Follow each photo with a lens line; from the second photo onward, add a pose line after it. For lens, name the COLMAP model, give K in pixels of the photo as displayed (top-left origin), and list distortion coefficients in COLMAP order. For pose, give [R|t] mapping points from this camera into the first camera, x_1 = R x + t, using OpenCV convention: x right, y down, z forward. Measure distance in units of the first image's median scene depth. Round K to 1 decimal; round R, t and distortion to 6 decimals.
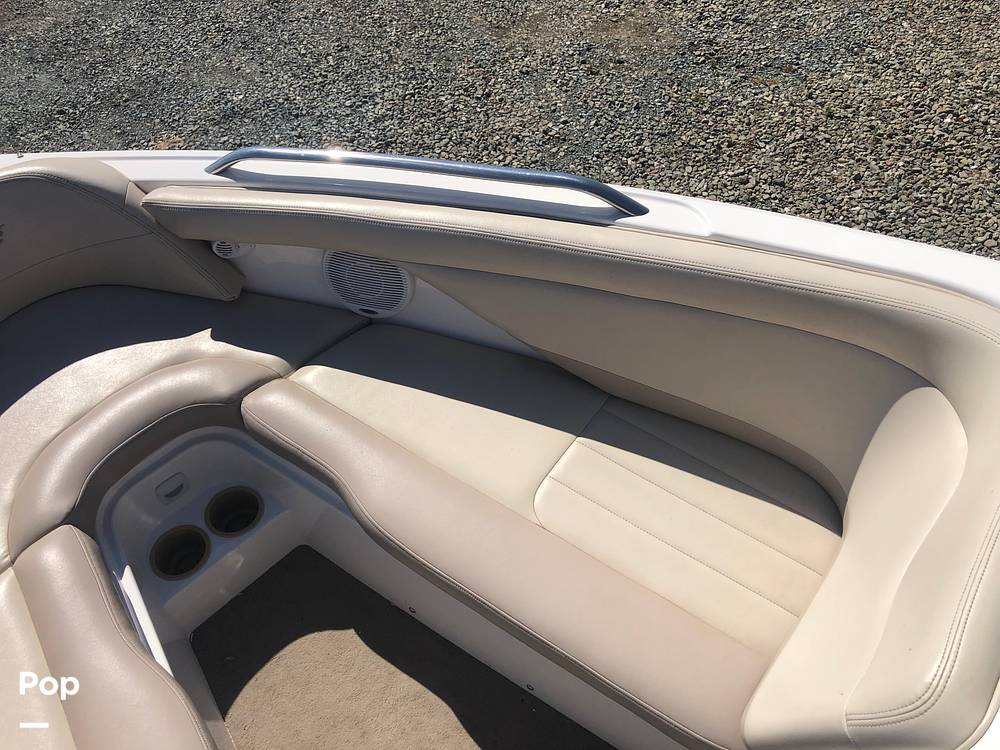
lens RADIAL K [[826.4, 0, 492.9], [0, 826.4, 373.0], [0, 0, 1]] dist [0.020623, -0.022456]
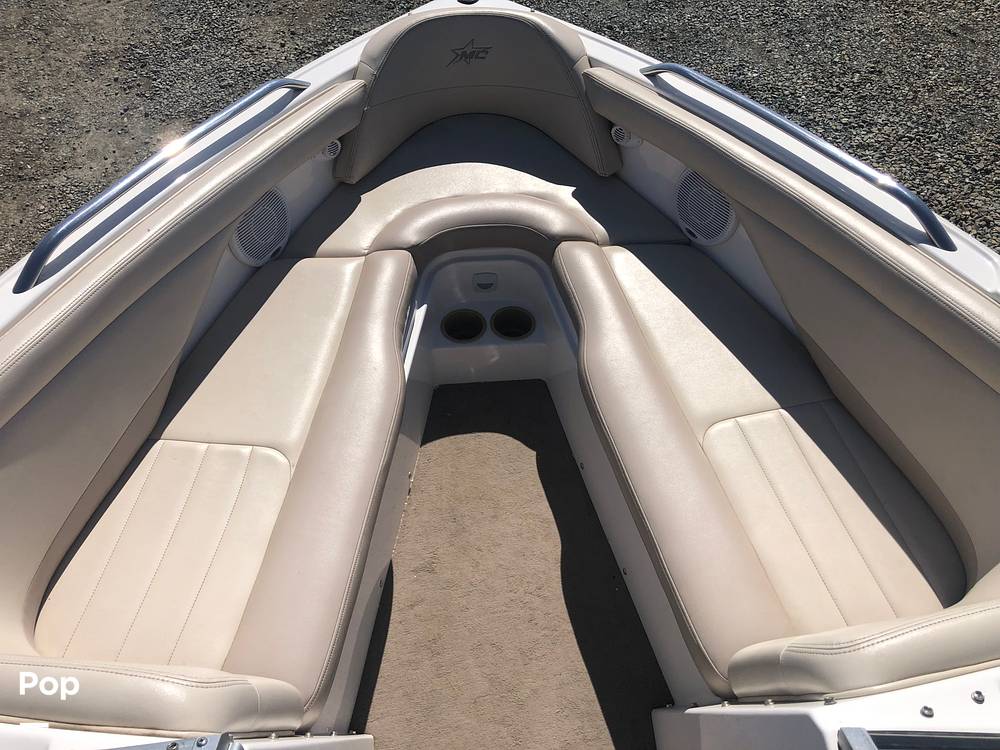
lens RADIAL K [[826.4, 0, 499.5], [0, 826.4, 375.8], [0, 0, 1]] dist [0.020623, -0.022456]
pose [[0.754004, 0.523286, -0.397051, 0.214753], [-0.521392, 0.844437, 0.122782, 0.093114], [0.399535, 0.114442, 0.909547, -0.139842]]
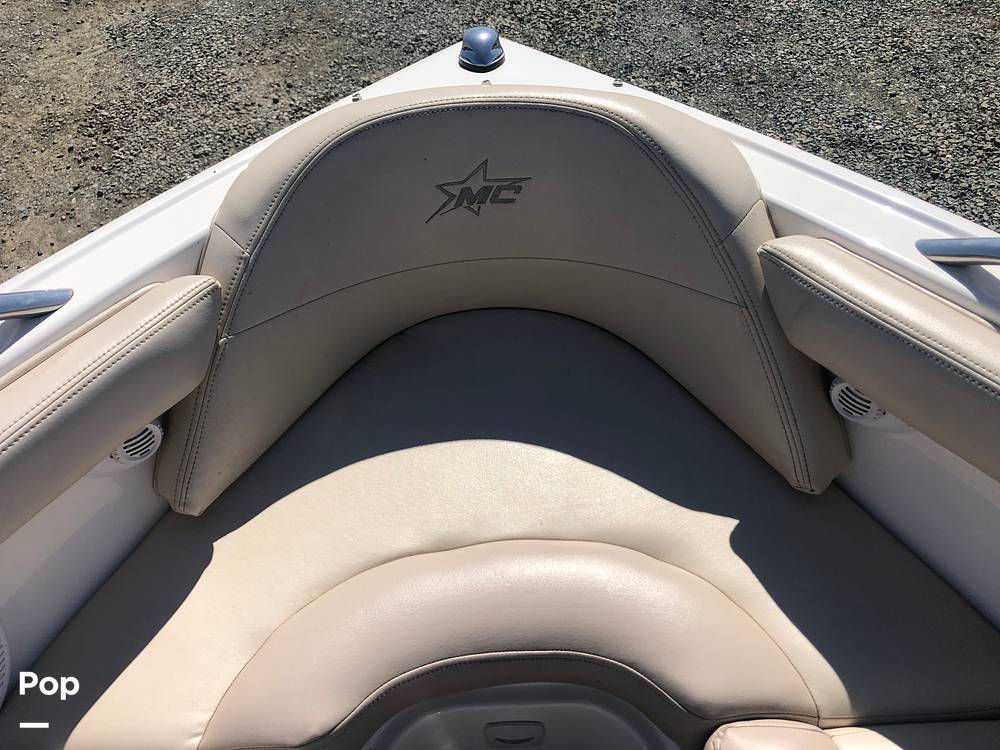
lens RADIAL K [[826.4, 0, 490.8], [0, 826.4, 374.1], [0, 0, 1]] dist [0.020623, -0.022456]
pose [[0.728674, 0.507096, -0.460313, -0.267145], [-0.512399, 0.849624, 0.124848, -0.116517], [0.454403, 0.144890, 0.878934, 0.485396]]
